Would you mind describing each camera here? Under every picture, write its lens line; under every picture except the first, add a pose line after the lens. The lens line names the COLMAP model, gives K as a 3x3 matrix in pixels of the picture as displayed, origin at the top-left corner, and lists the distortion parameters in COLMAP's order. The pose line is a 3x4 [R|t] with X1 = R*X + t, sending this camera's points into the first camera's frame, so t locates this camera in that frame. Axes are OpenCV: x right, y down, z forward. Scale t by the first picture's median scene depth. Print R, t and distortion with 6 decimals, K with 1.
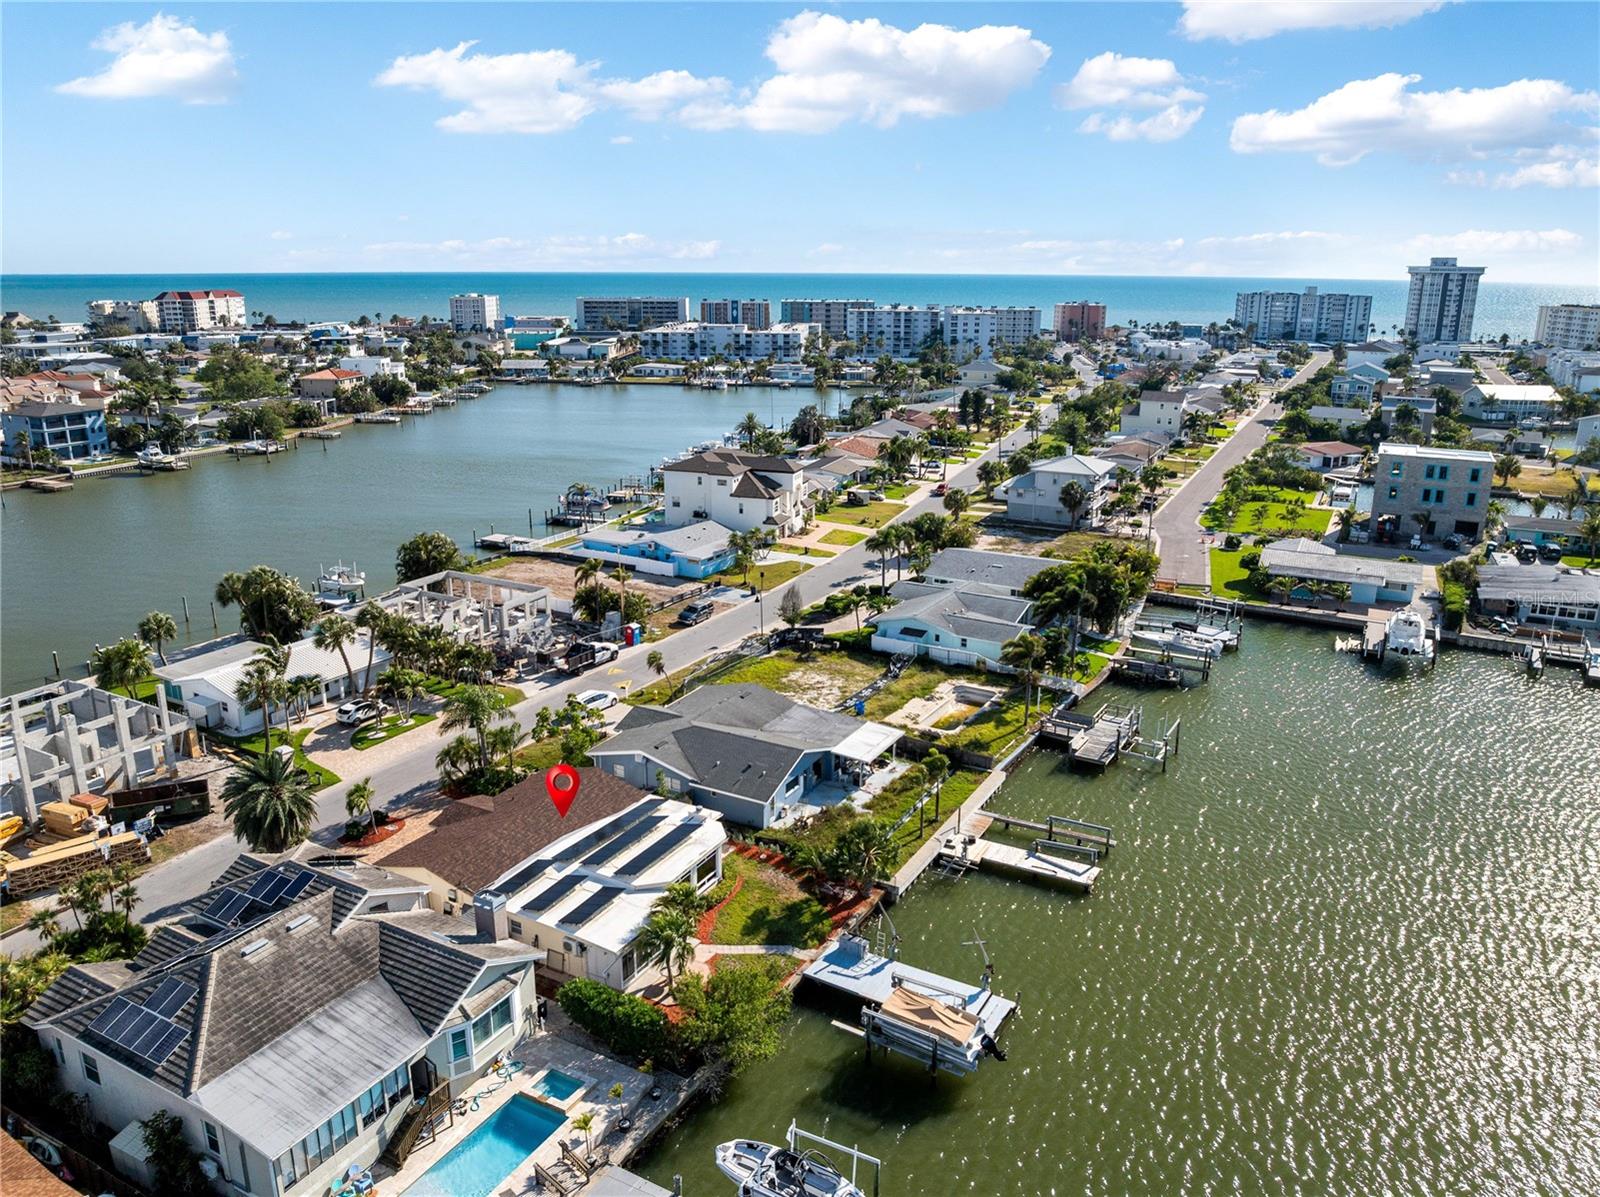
lens RADIAL K [[1143.4, 0, 800.0], [0, 1143.4, 598.5], [0, 0, 1]] dist [-0.031183, -0.000467]
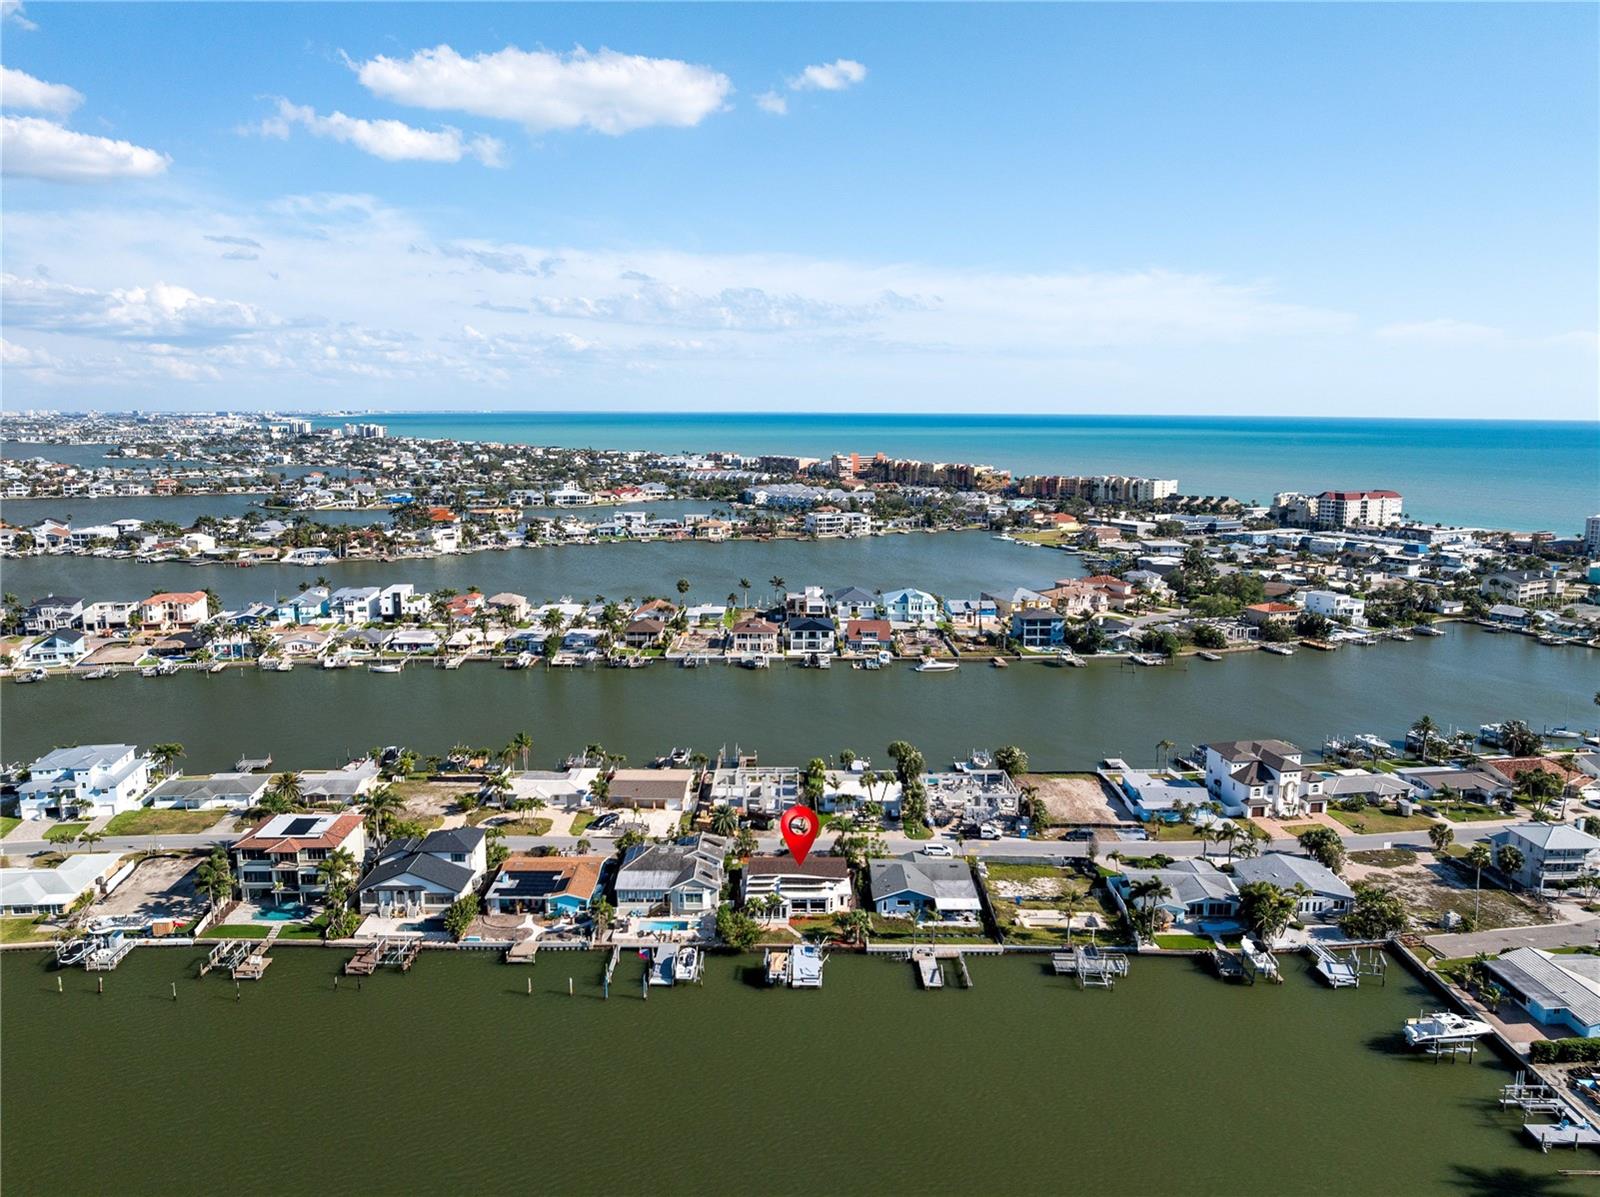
lens RADIAL K [[1151.8, 0, 796.7], [0, 1151.8, 605.7], [0, 0, 1]] dist [-0.032586, -0.003809]
pose [[0.487115, 0.145282, -0.861169, 0.966733], [-0.245566, 0.969068, 0.024582, -0.220451], [0.838103, 0.199500, 0.507724, -0.218497]]
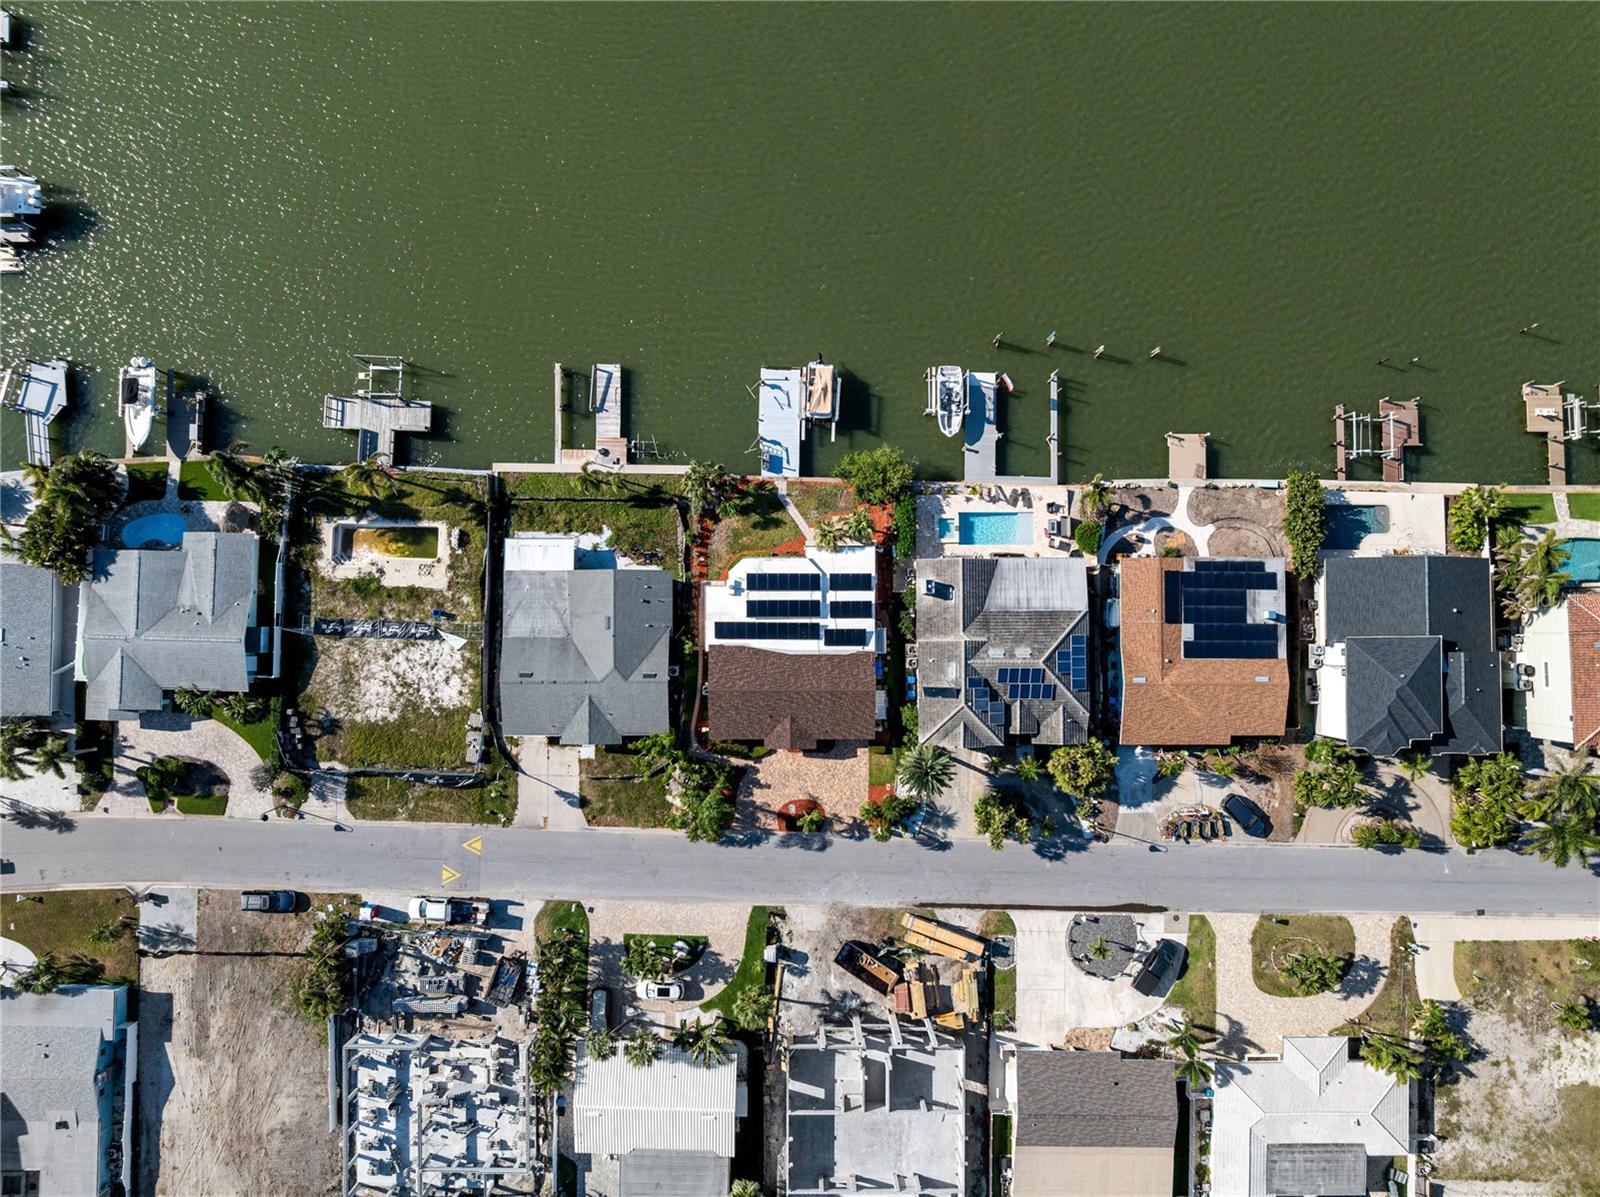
lens RADIAL K [[1123.6, 0, 798.1], [0, 1123.6, 596.7], [0, 0, 1]] dist [-0.037599, 0.005935]
pose [[-0.477626, -0.878431, 0.015214, -0.083948], [0.234003, -0.110504, 0.965936, -0.621205], [-0.846827, 0.464916, 0.258335, 0.282675]]
